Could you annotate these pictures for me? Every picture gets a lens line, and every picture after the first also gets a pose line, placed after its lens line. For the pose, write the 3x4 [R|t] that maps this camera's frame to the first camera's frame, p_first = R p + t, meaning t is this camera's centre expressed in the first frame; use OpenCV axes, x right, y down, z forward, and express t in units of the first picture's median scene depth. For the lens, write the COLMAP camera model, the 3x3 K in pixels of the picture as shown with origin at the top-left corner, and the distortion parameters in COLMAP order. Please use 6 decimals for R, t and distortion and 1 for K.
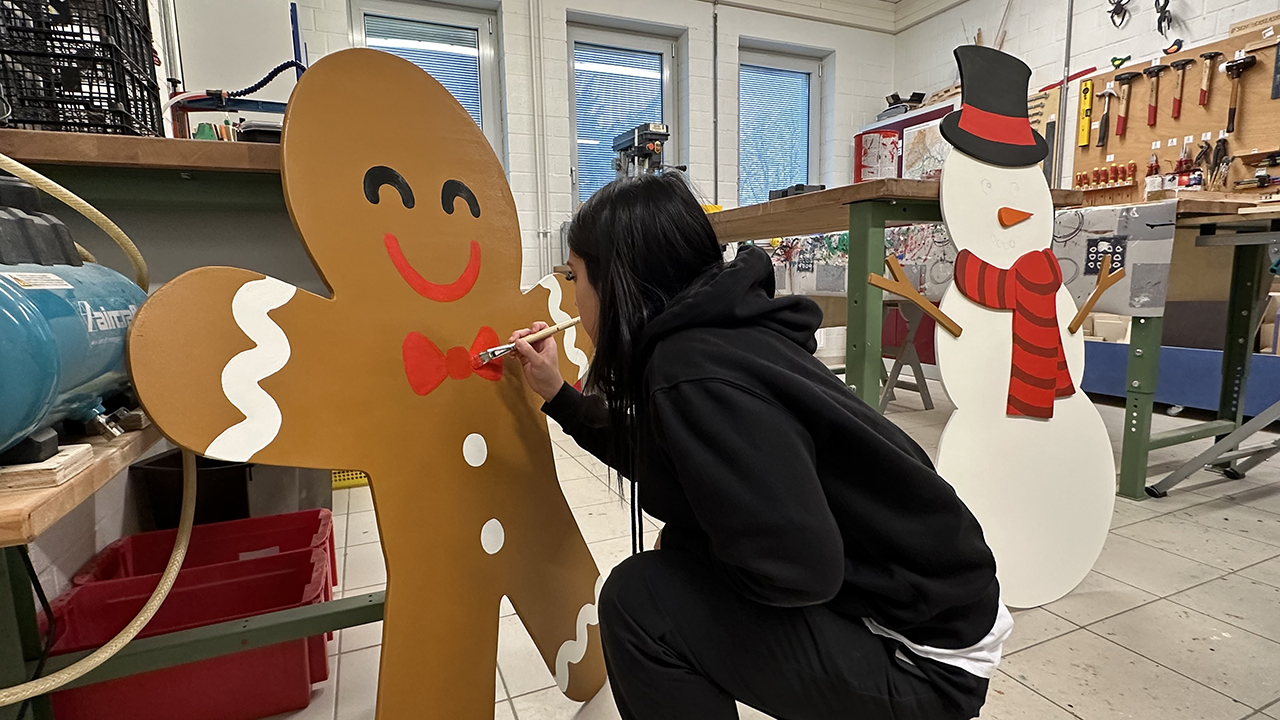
lens RADIAL K [[637.6, 0, 642.1], [0, 637.6, 364.4], [0, 0, 1]] dist [-0.005558, 0.000583]
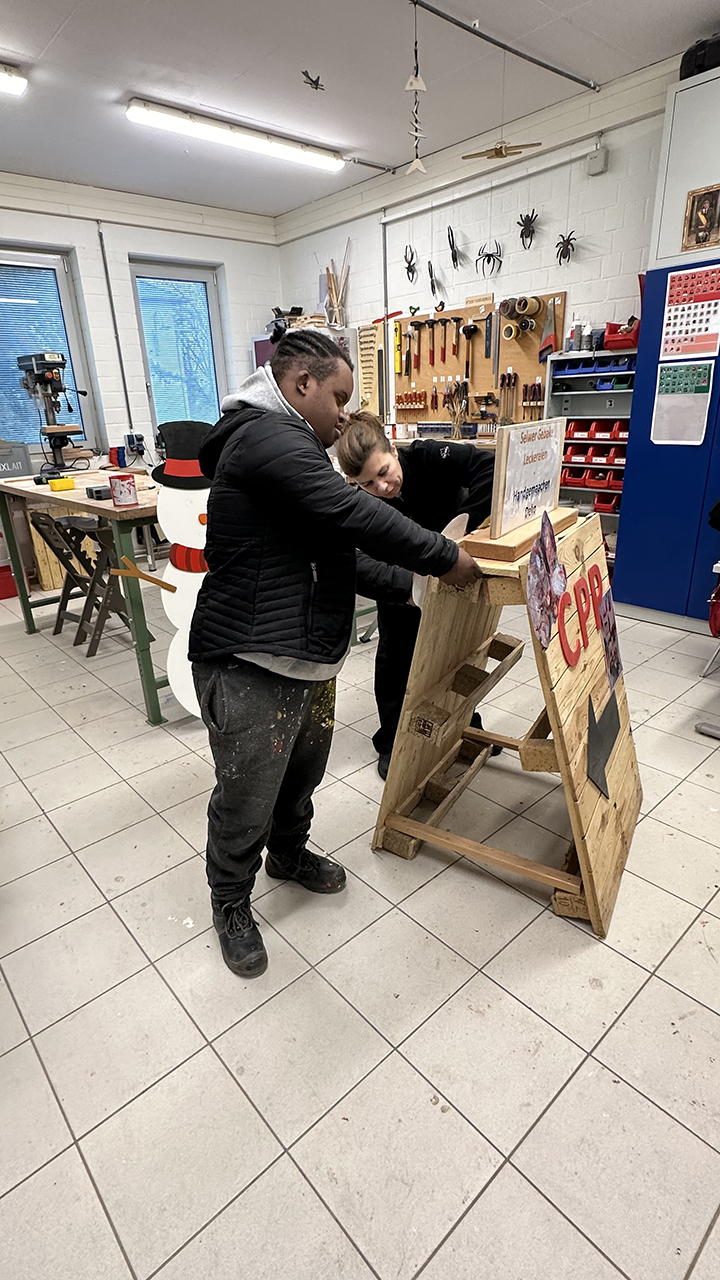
lens RADIAL K [[637.6, 0, 355.5], [0, 637.6, 638.1], [0, 0, 1]] dist [-0.005558, 0.000583]
pose [[0.950419, -0.128512, 0.283175, 0.166619], [0.066770, 0.973708, 0.217793, -0.104345], [-0.303719, -0.188087, 0.934012, -0.350543]]
